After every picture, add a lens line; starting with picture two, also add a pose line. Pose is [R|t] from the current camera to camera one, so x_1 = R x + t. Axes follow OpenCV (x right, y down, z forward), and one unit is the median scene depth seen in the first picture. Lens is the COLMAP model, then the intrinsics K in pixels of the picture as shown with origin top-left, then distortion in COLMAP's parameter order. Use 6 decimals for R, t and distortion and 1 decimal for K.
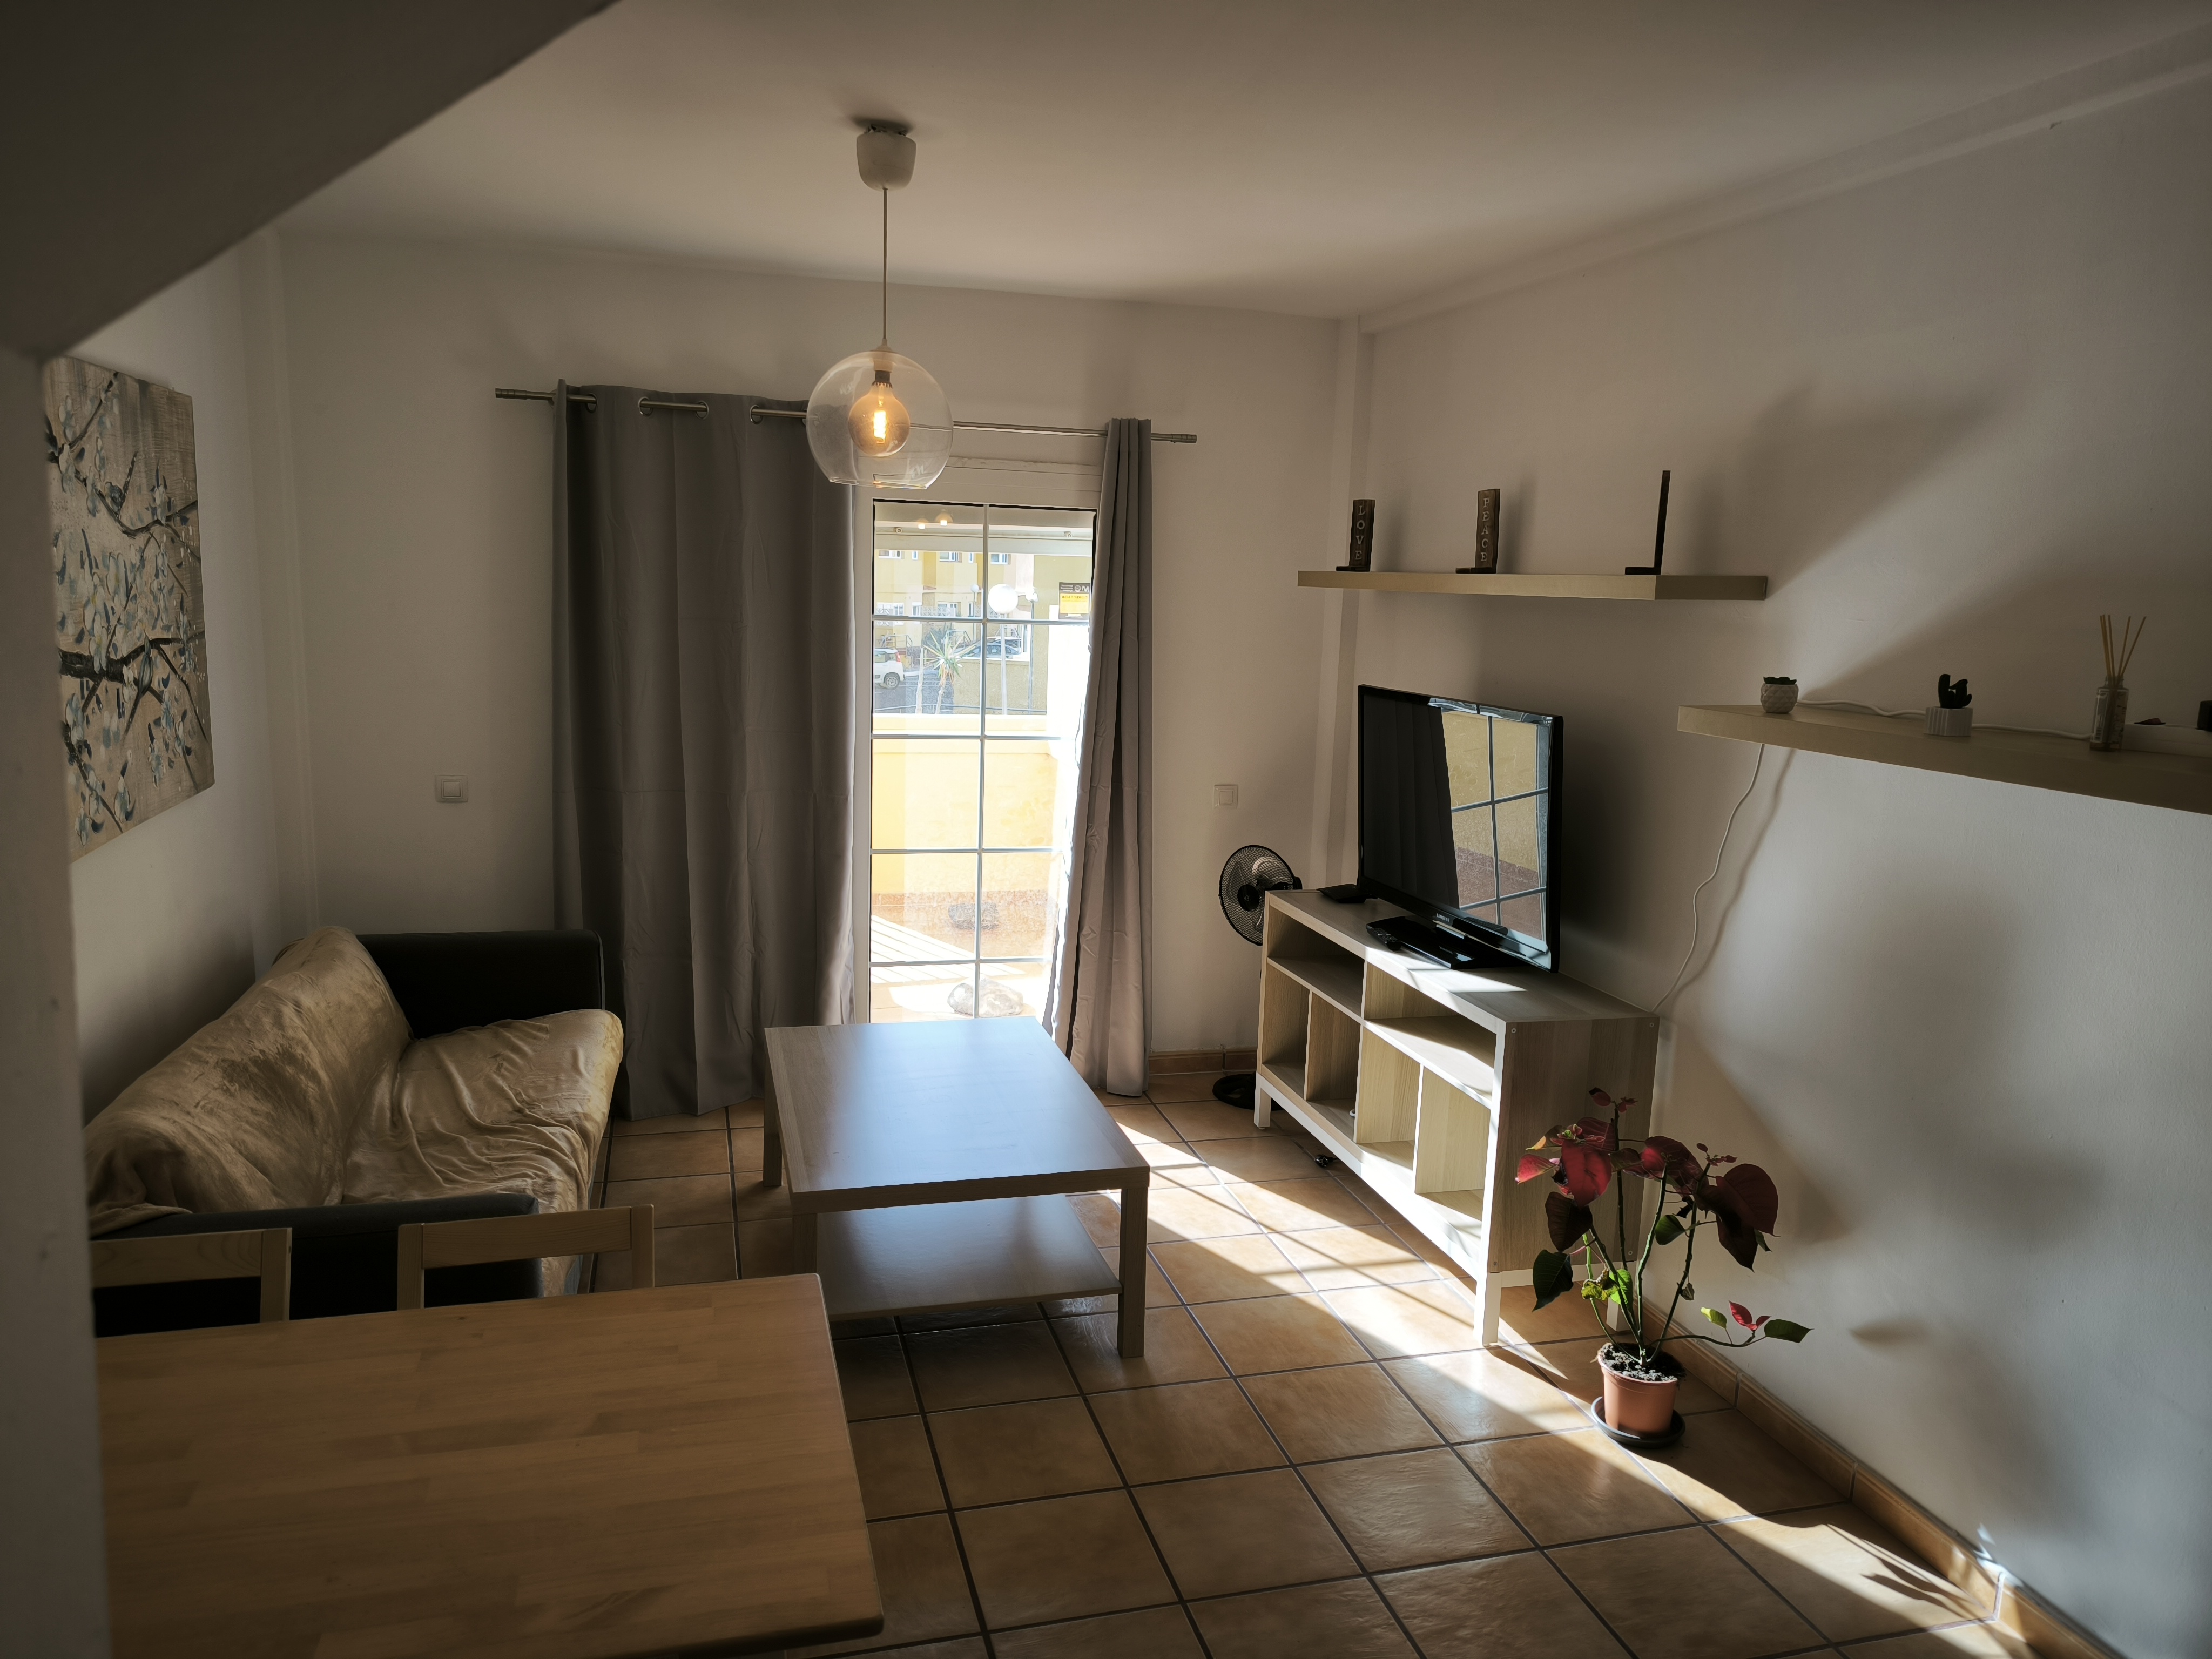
lens RADIAL K [[1522.4, 0, 1097.4], [0, 1522.4, 826.2], [0, 0, 1]] dist [0.037816, -0.016662]
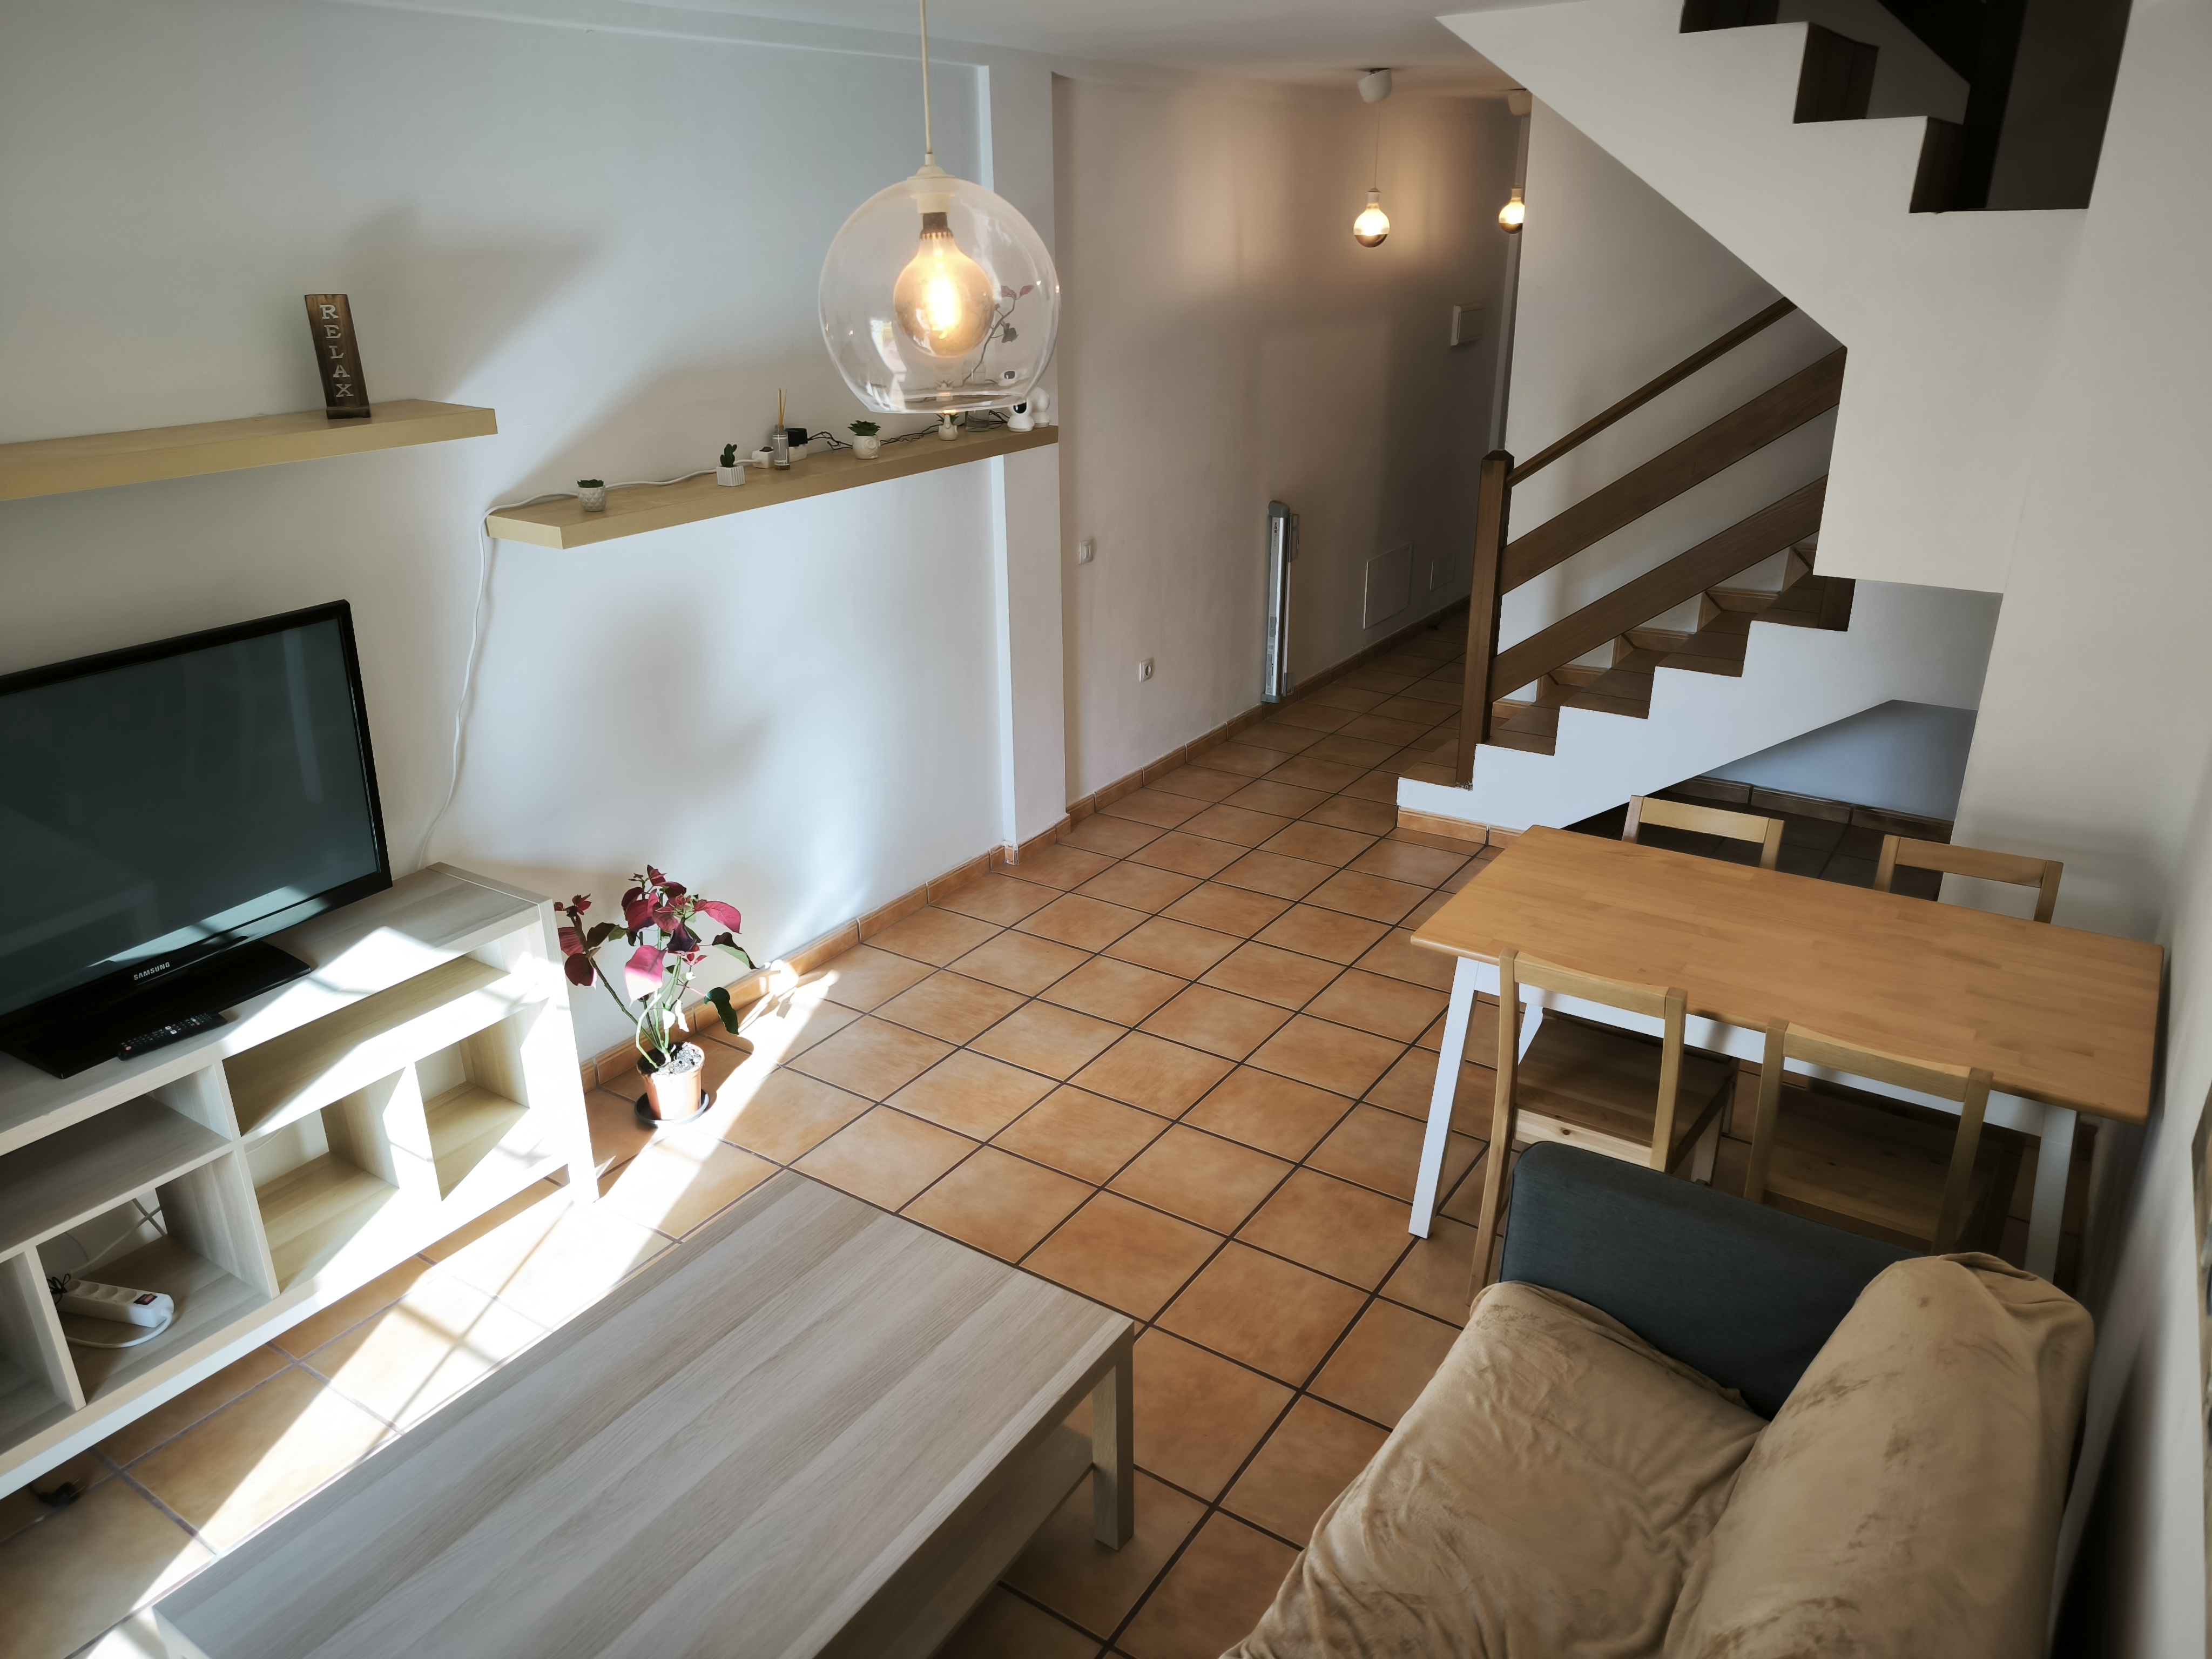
lens RADIAL K [[1522.4, 0, 1091.4], [0, 1522.4, 808.6], [0, 0, 1]] dist [0.037816, -0.016662]
pose [[-0.653022, -0.291660, 0.698926, -0.650702], [0.119658, 0.871544, 0.475492, -0.360428], [-0.747826, 0.394139, -0.534238, 1.323964]]
